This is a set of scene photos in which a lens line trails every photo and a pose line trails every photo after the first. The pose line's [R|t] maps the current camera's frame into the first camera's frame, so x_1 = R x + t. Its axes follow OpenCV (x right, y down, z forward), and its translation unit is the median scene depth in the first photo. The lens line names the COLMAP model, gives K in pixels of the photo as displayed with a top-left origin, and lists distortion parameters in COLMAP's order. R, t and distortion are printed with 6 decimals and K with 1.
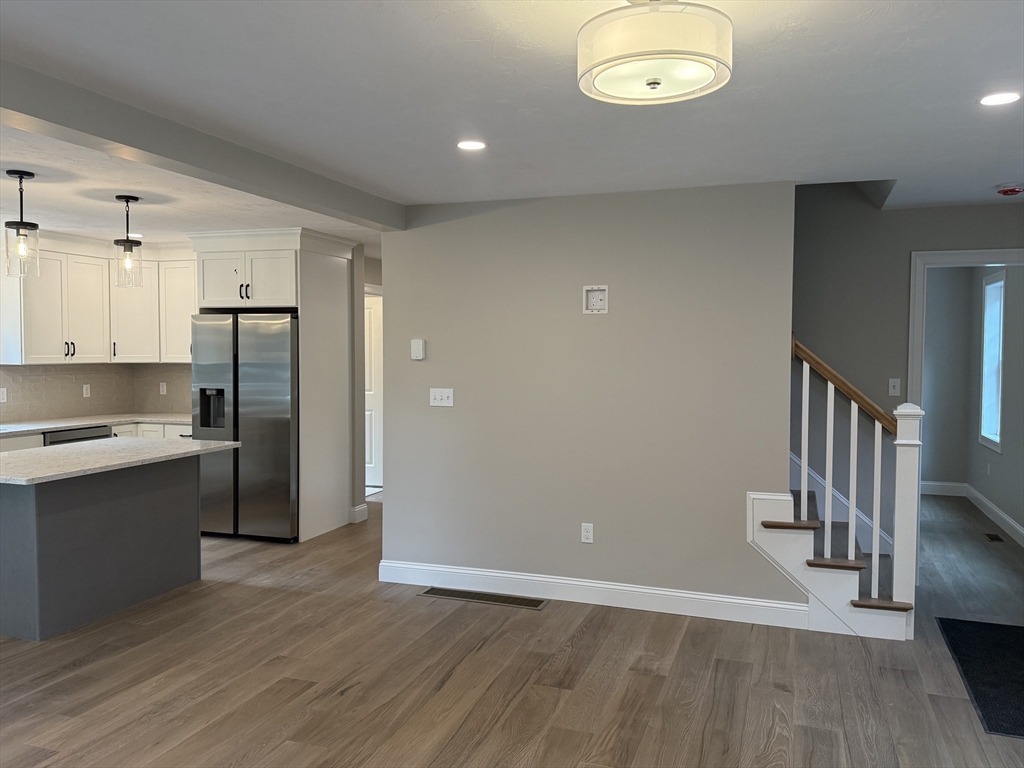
lens RADIAL K [[812.1, 0, 510.4], [0, 812.1, 386.1], [0, 0, 1]] dist [0.072345, -0.082814]
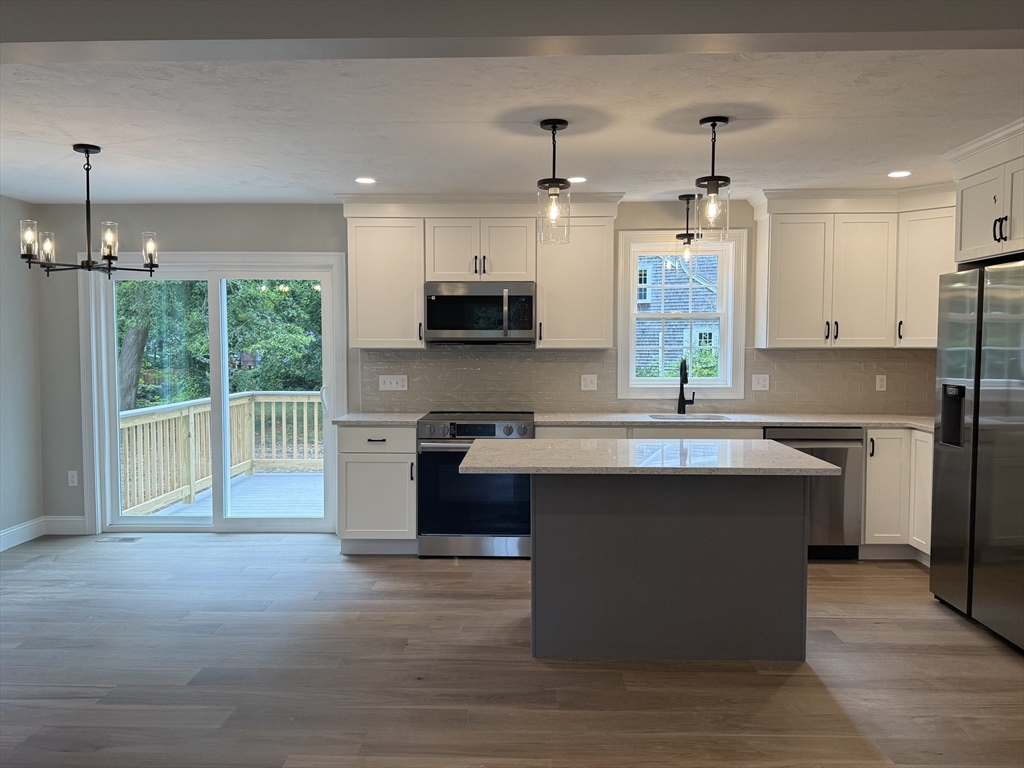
lens RADIAL K [[812.1, 0, 514.7], [0, 812.1, 385.6], [0, 0, 1]] dist [0.072345, -0.082814]
pose [[0.307665, 0.044468, -0.950455, 0.162298], [-0.040329, 0.998619, 0.033667, -0.004772], [0.950640, 0.027973, 0.309033, 0.484153]]
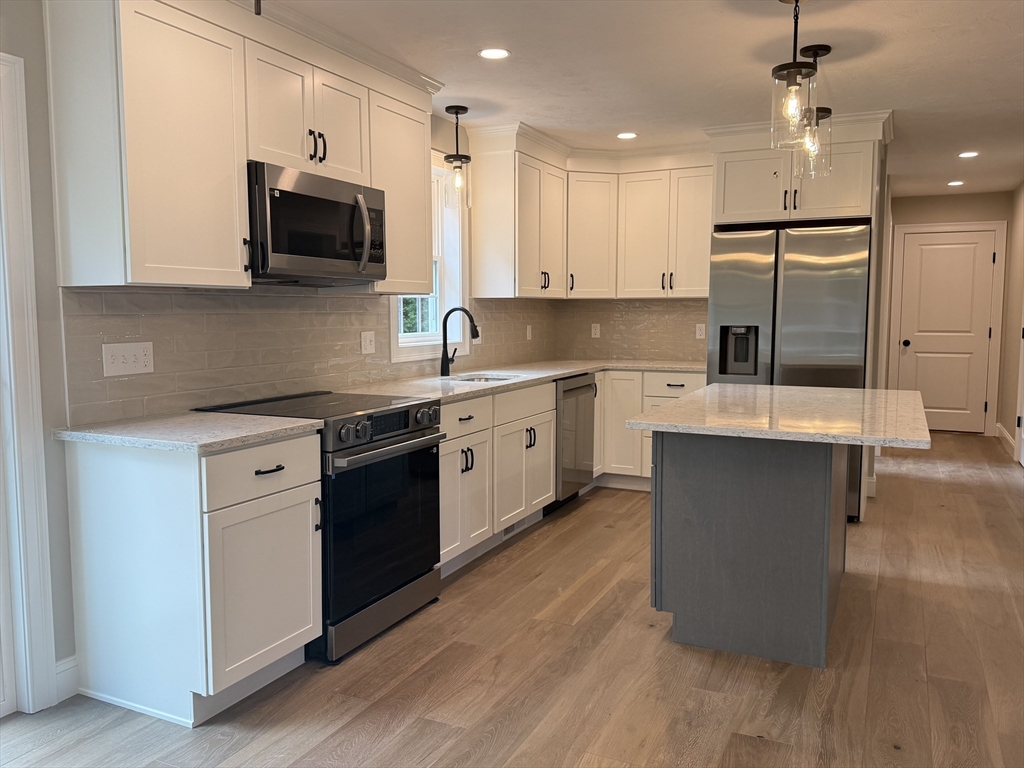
lens RADIAL K [[812.1, 0, 516.9], [0, 812.1, 381.5], [0, 0, 1]] dist [0.072345, -0.082814]
pose [[0.995377, 0.000906, -0.096040, -0.526457], [0.003242, 0.999069, 0.043024, 0.023515], [0.095990, -0.043137, 0.994447, 0.197596]]
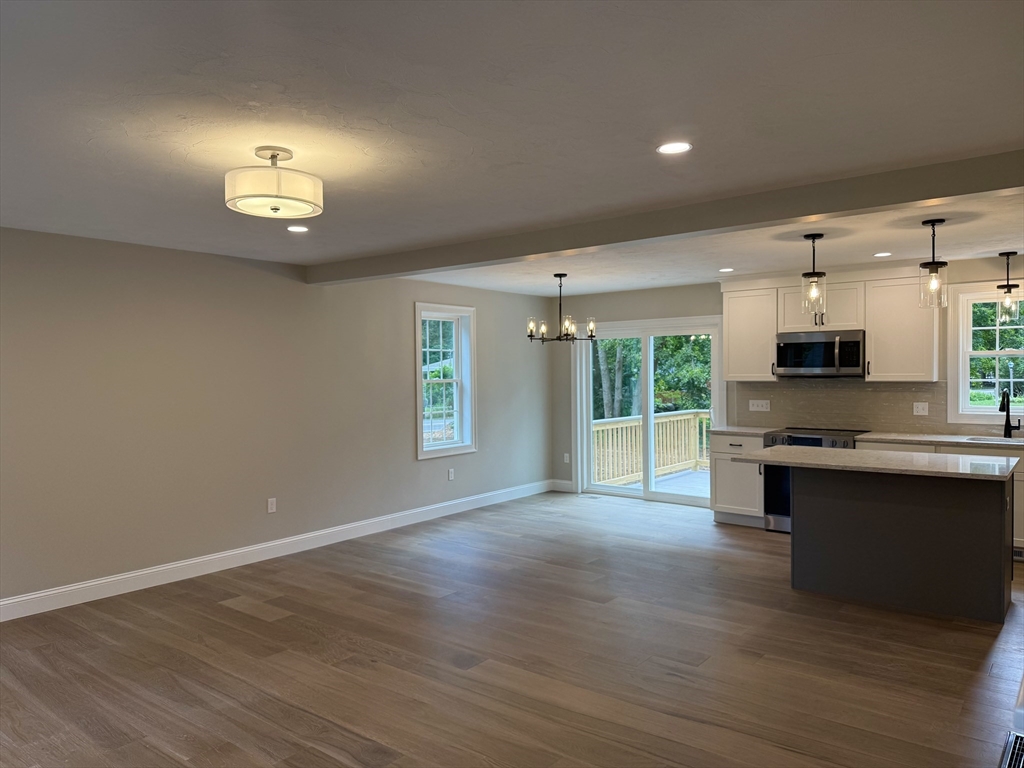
lens RADIAL K [[727.4, 0, 510.3], [0, 727.4, 392.1], [0, 0, 1]] dist [0.028909, -0.047040]
pose [[-0.326083, 0.027503, -0.944941, 0.470347], [-0.033752, 0.998601, 0.040712, -0.026845], [0.944739, 0.045169, -0.324698, 0.645638]]
